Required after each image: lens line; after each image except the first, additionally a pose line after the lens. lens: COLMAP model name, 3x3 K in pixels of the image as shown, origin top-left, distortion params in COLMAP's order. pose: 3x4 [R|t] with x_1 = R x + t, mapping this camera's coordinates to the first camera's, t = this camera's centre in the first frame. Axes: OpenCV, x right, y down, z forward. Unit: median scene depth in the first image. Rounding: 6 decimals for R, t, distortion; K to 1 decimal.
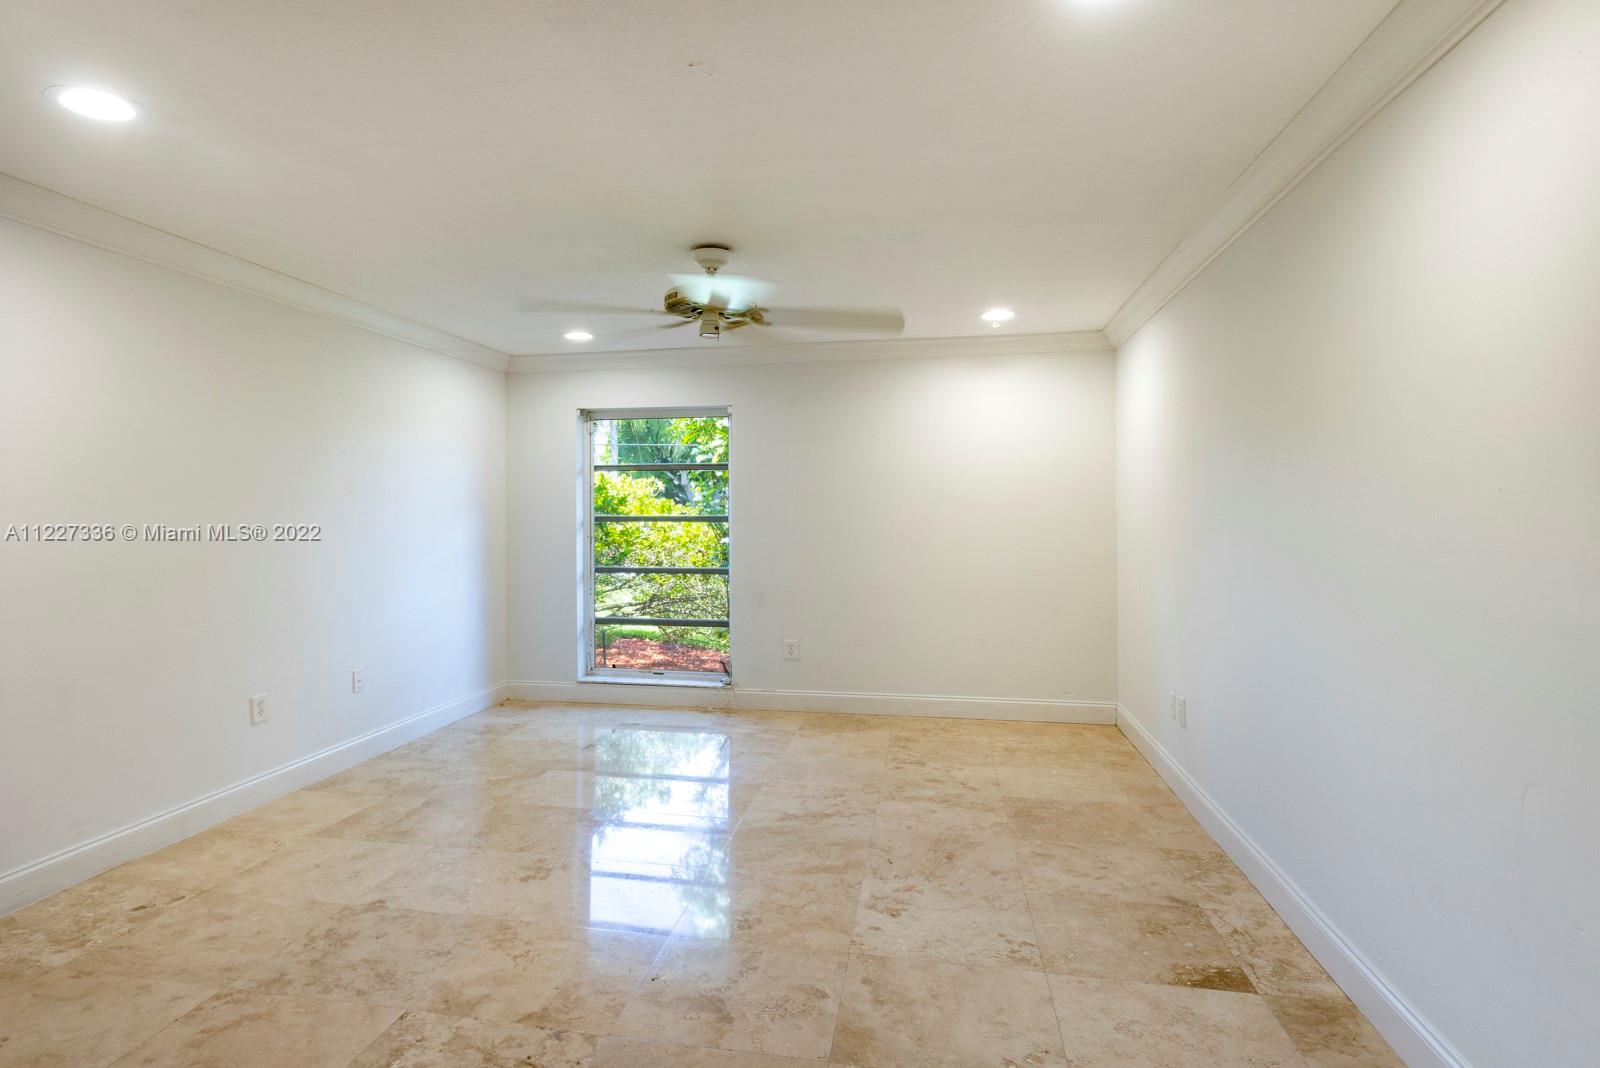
lens RADIAL K [[780.2, 0, 800.0], [0, 780.2, 534.0], [0, 0, 1]] dist [-0.001113, -0.000062]
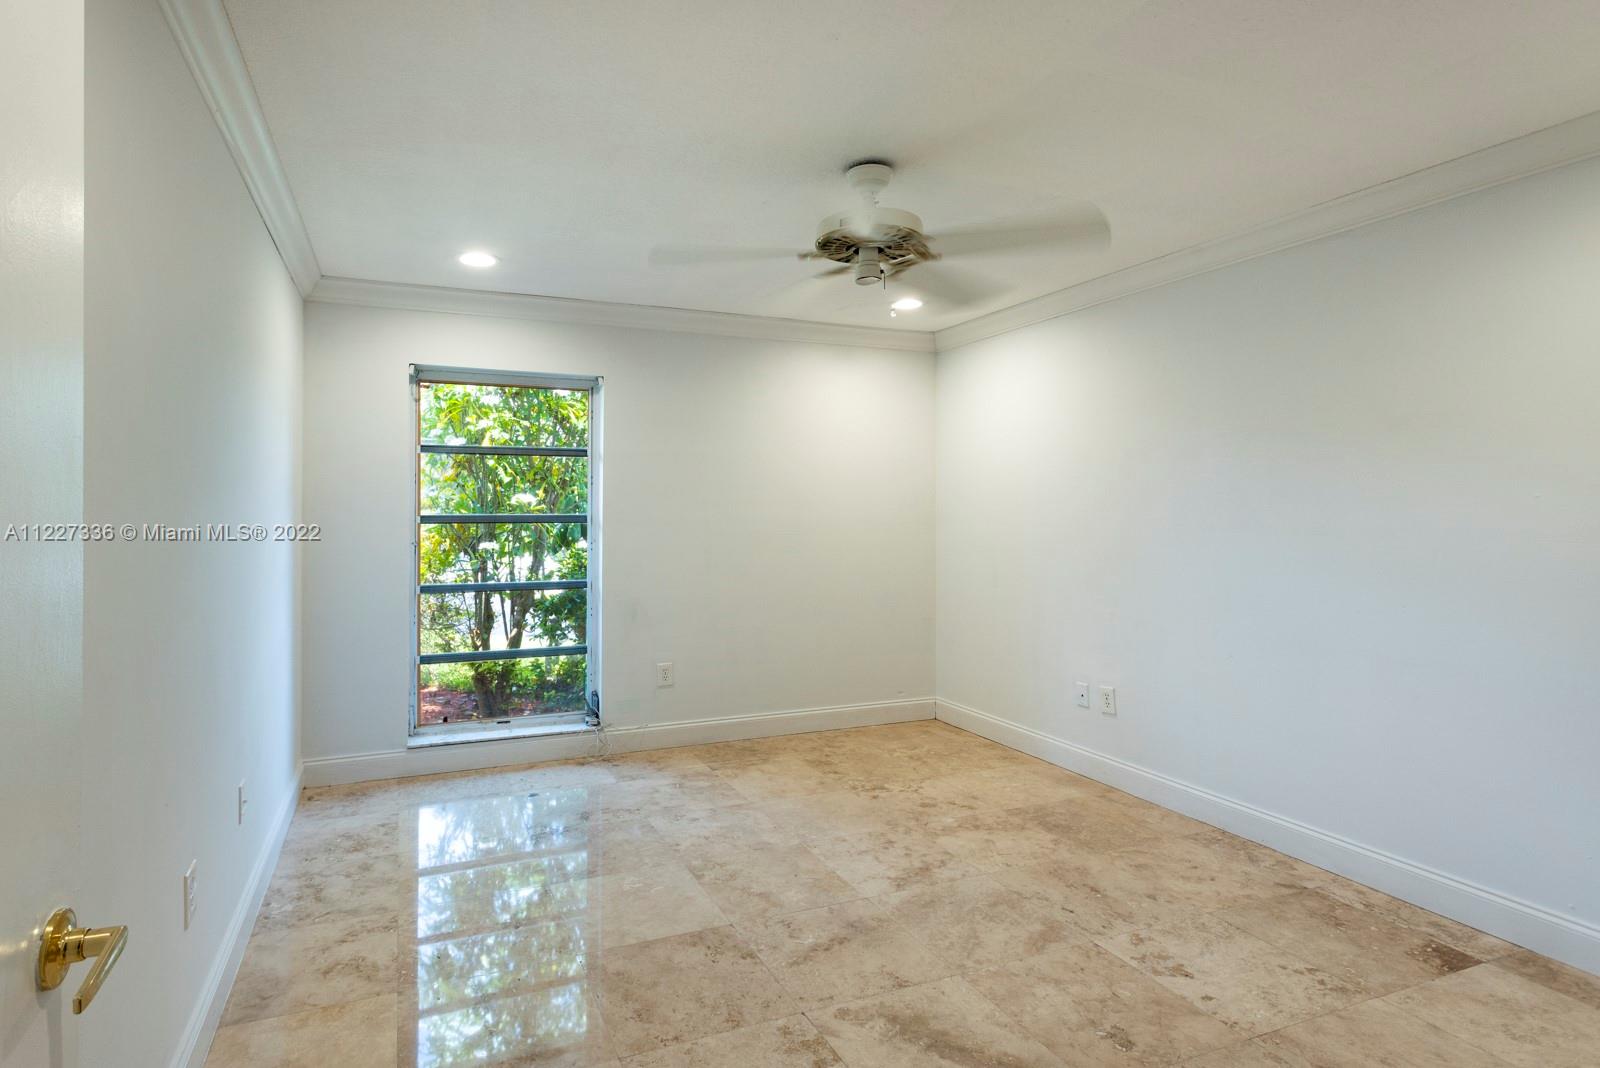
lens RADIAL K [[800.3, 0, 800.0], [0, 800.3, 534.0], [0, 0, 1]] dist [0.004982, 0.000577]
pose [[0.888578, -0.011248, 0.458588, -0.304806], [0.011960, 0.999928, 0.001352, -0.002228], [-0.458570, 0.004284, 0.888648, 0.188115]]
